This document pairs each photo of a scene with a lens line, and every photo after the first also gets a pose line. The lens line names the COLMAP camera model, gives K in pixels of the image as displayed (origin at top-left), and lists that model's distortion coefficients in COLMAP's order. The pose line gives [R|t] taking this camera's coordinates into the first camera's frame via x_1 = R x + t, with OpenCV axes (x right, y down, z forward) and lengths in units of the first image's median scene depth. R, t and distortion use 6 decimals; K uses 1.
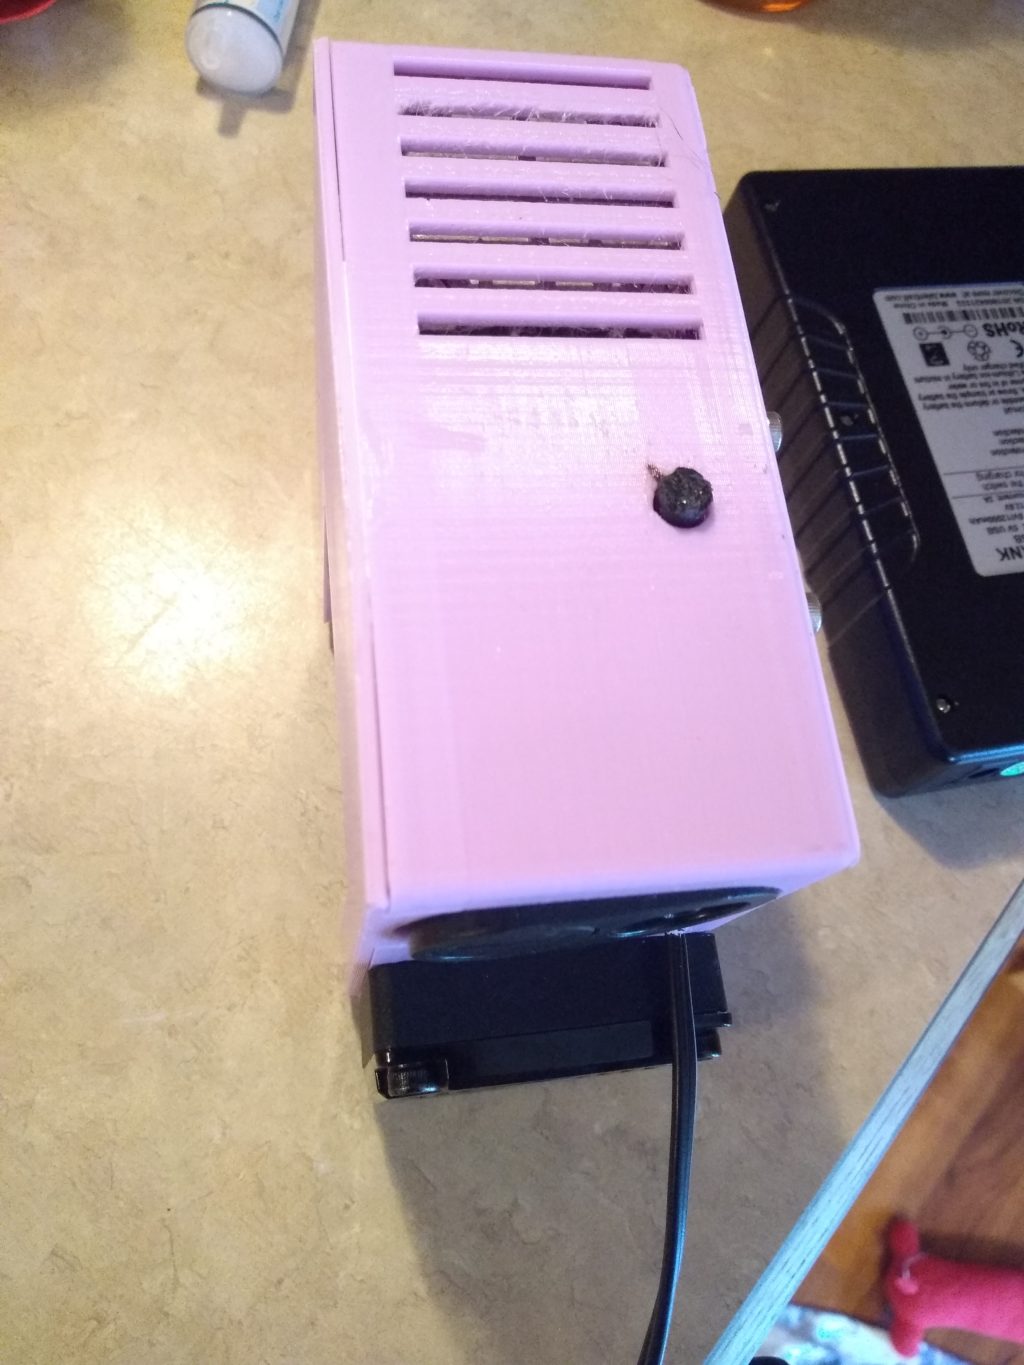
lens RADIAL K [[1104.4, 0, 512.0], [0, 1104.4, 682.5], [0, 0, 1]] dist [-0.034625, -0.011800]
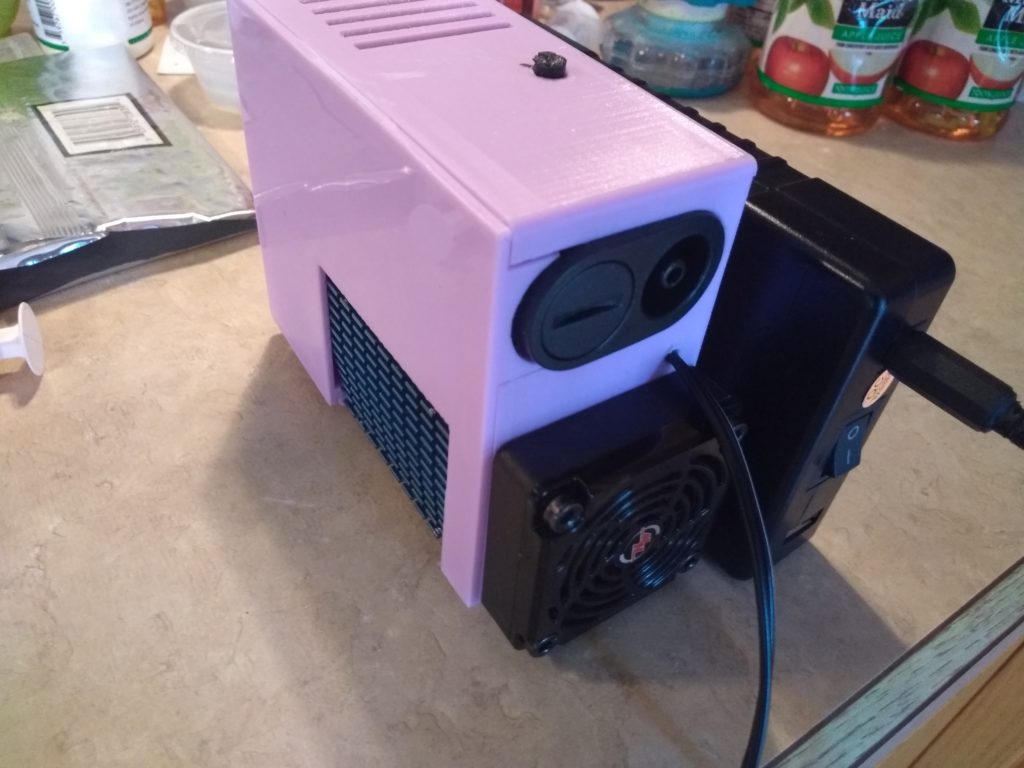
lens RADIAL K [[828.5, 0, 512.0], [0, 828.5, 384.0], [0, 0, 1]] dist [-0.034625, -0.011800]
pose [[0.963796, 0.111566, -0.242176, 0.191548], [-0.212197, 0.870906, -0.443277, 0.586869], [0.161458, 0.478618, 0.863050, 0.062436]]
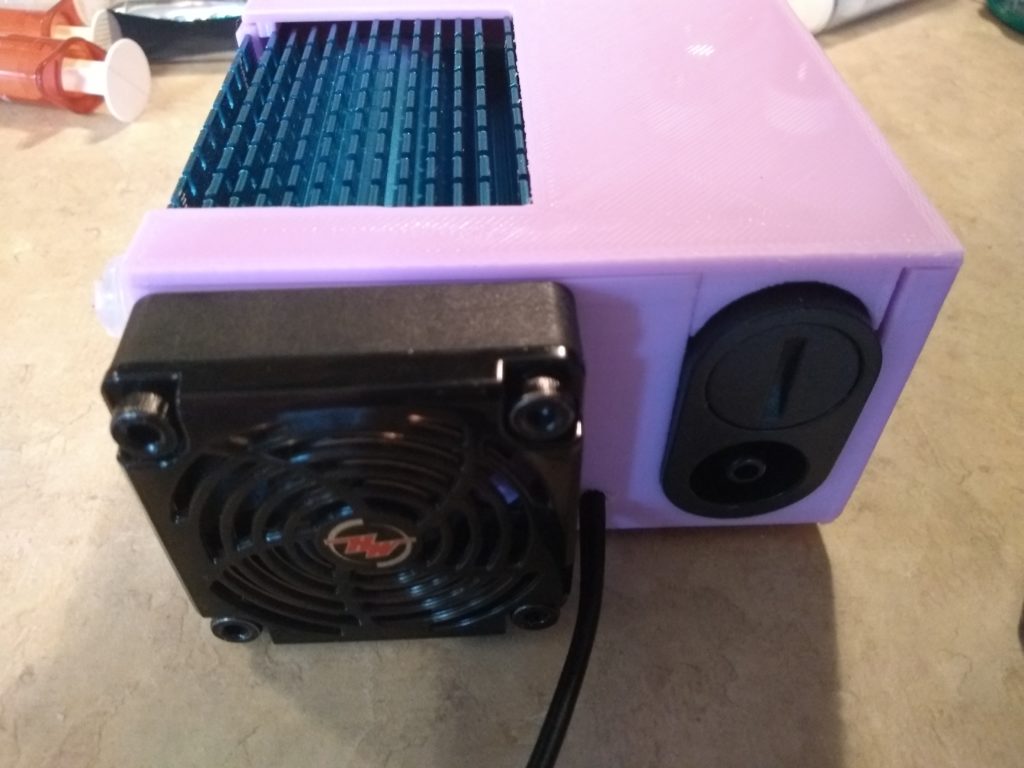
lens RADIAL K [[828.5, 0, 512.0], [0, 828.5, 384.0], [0, 0, 1]] dist [-0.034625, -0.011800]
pose [[0.704494, 0.413916, -0.576509, 0.403902], [-0.638964, 0.723464, -0.261389, 0.407506], [0.308891, 0.552516, 0.774153, 0.469456]]
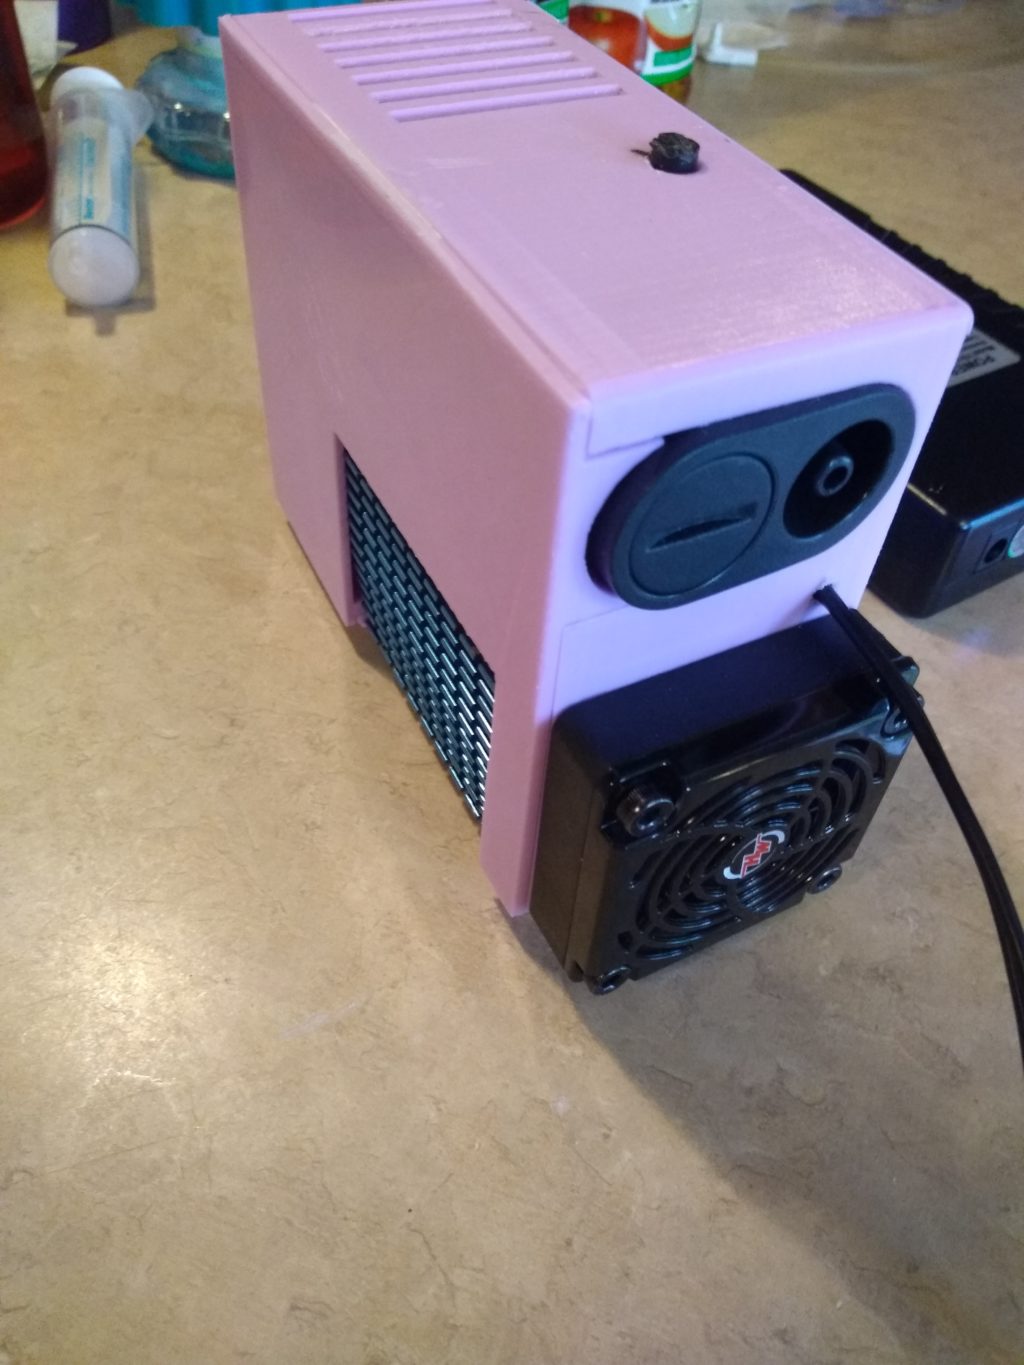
lens RADIAL K [[1104.4, 0, 512.0], [0, 1104.4, 682.5], [0, 0, 1]] dist [-0.034625, -0.011800]
pose [[0.932619, -0.325491, 0.155810, -0.231277], [0.358272, 0.886805, -0.291921, 0.380852], [-0.043155, 0.328074, 0.943666, 0.086222]]
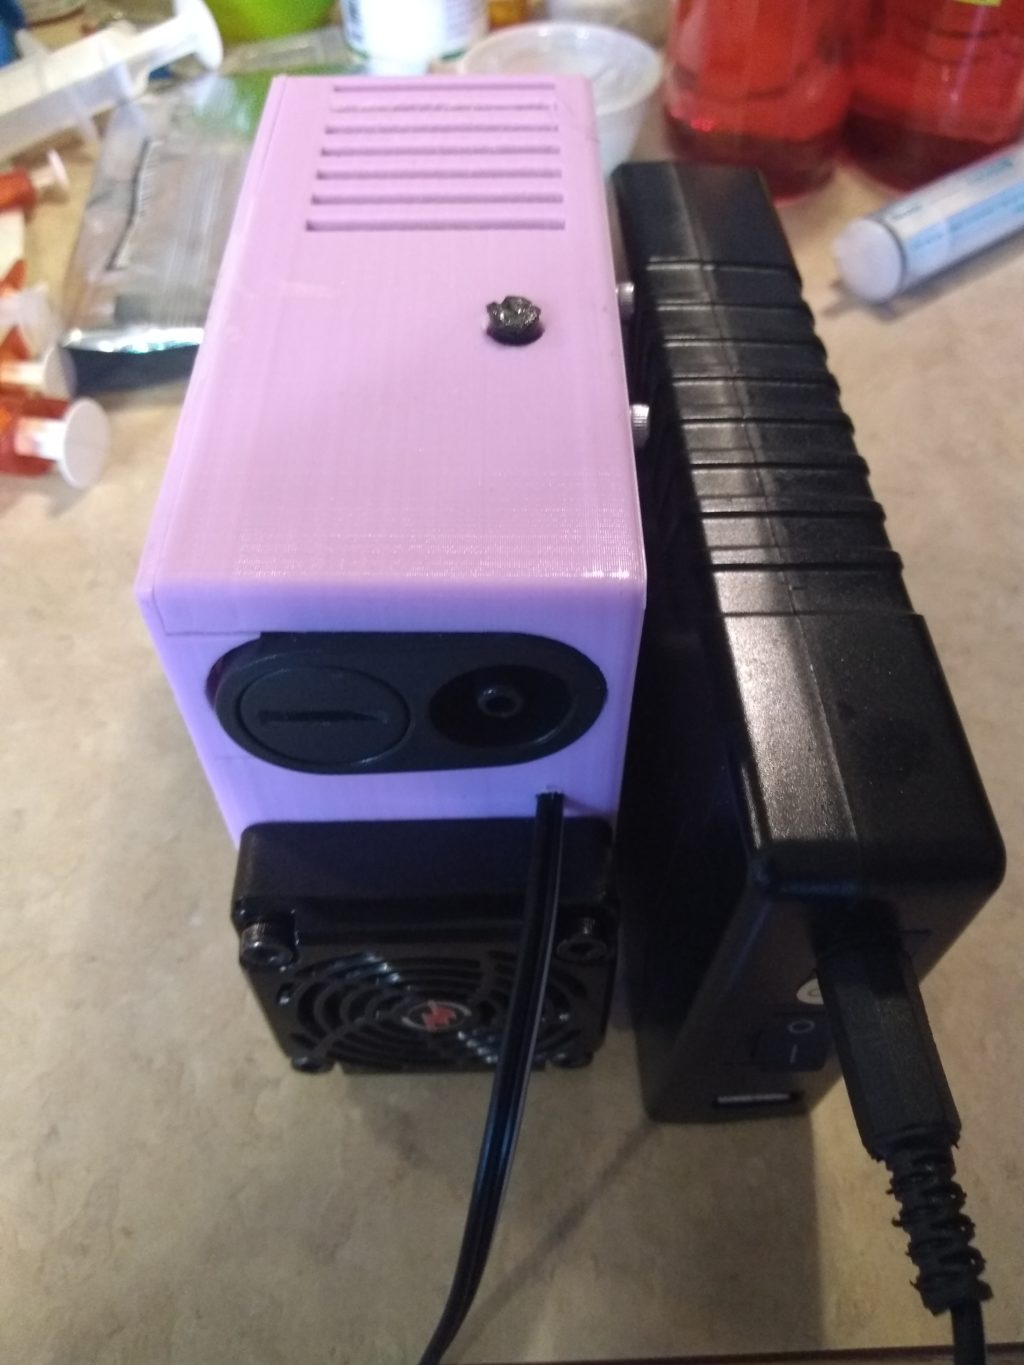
lens RADIAL K [[1104.7, 0, 512.0], [0, 1104.7, 682.5], [0, 0, 1]] dist [-0.033132, -0.043542]
pose [[0.667789, 0.478449, -0.570214, 0.511692], [-0.642722, 0.757035, -0.117501, 0.197775], [0.375454, 0.444955, 0.813049, 0.156080]]
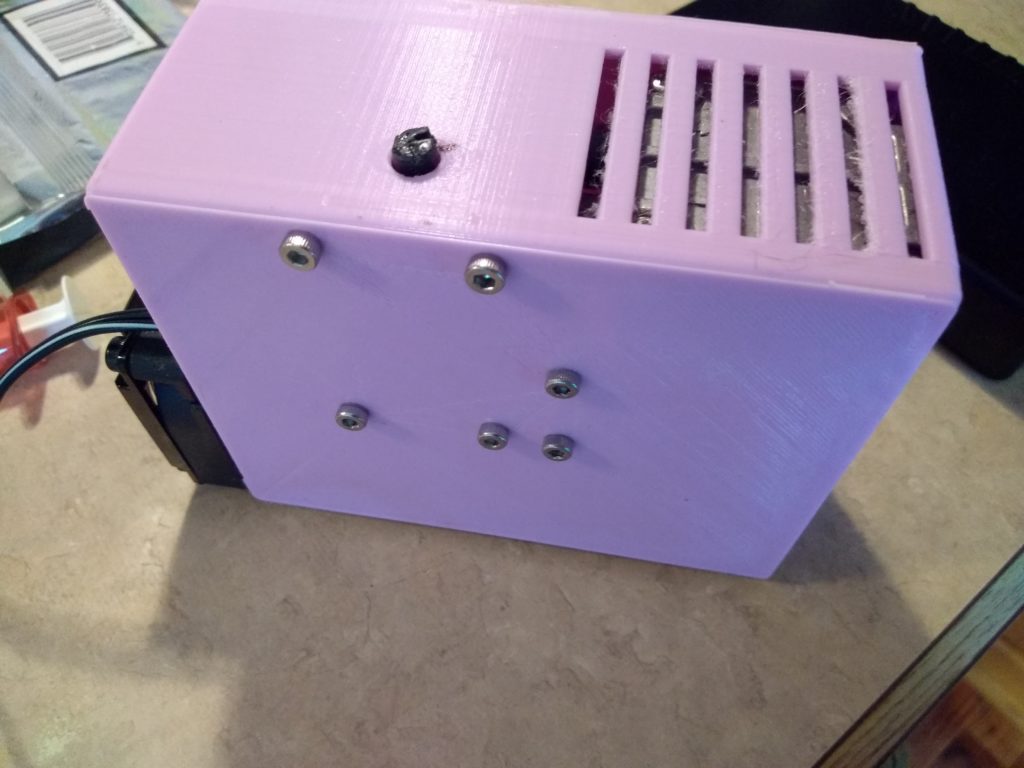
lens RADIAL K [[828.5, 0, 512.0], [0, 828.5, 384.0], [0, 0, 1]] dist [-0.034625, -0.011800]
pose [[0.970779, 0.063653, -0.231380, 0.064384], [-0.114144, 0.970605, -0.211889, 0.418010], [0.211091, 0.232108, 0.949508, 0.025032]]
